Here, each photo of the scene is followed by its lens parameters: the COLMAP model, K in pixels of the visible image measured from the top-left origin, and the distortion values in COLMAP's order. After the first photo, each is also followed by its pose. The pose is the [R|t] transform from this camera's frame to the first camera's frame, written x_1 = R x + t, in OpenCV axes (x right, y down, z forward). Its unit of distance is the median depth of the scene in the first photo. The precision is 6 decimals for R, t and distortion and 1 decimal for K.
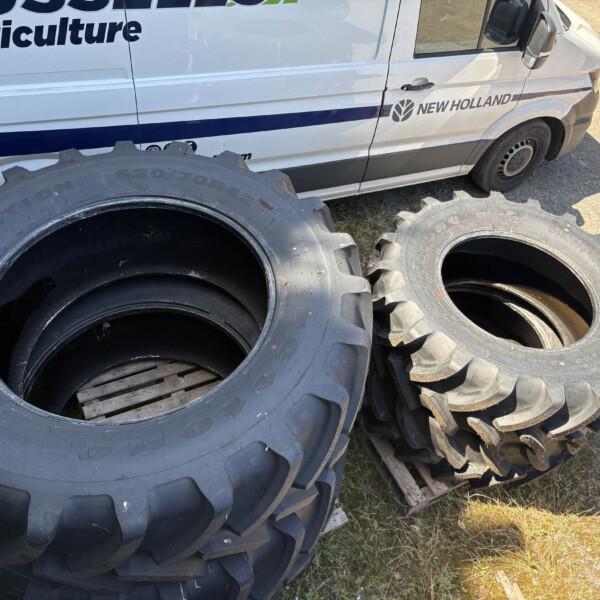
lens RADIAL K [[607.6, 0, 300.0], [0, 607.6, 300.0], [0, 0, 1]] dist [0.054556, -0.049386]
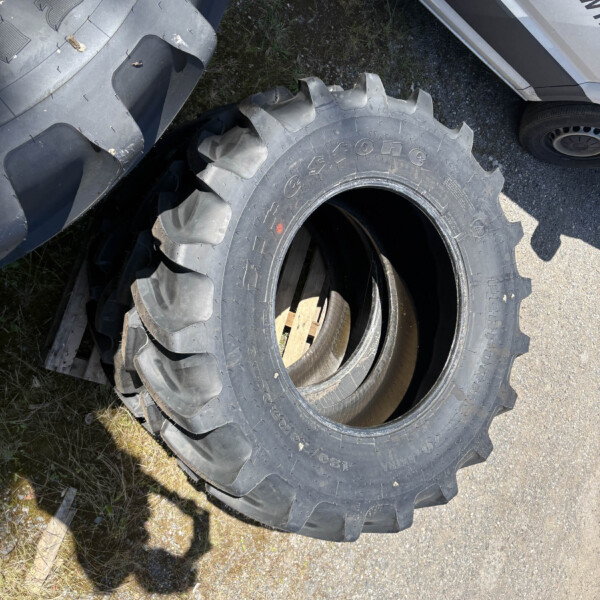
lens RADIAL K [[614.7, 0, 283.3], [0, 614.7, 292.1], [0, 0, 1]] dist [0.122062, -0.202031]
pose [[0.639983, 0.719419, 0.269922, 0.119702], [-0.765069, 0.563987, 0.310785, -0.174862], [0.071352, -0.405406, 0.911348, 0.461357]]
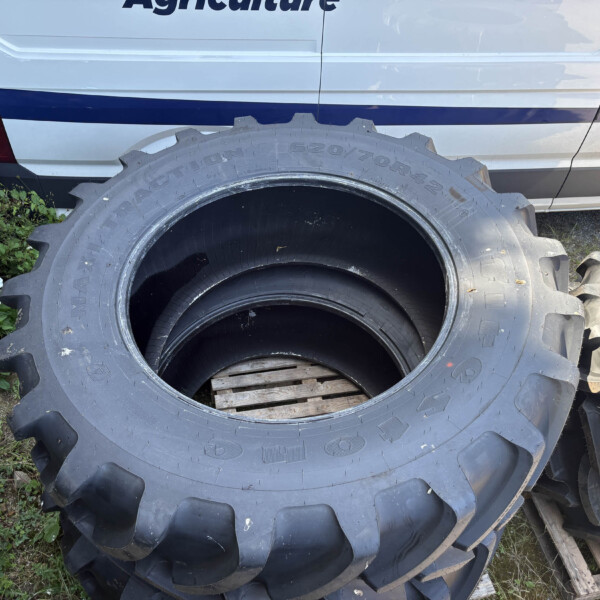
lens RADIAL K [[607.6, 0, 300.0], [0, 607.6, 300.0], [0, 0, 1]] dist [0.054556, -0.049386]
pose [[0.963624, 0.148151, -0.222442, -0.054293], [-0.154965, 0.987829, -0.013398, 0.028703], [0.217750, 0.047381, 0.974854, 0.139607]]
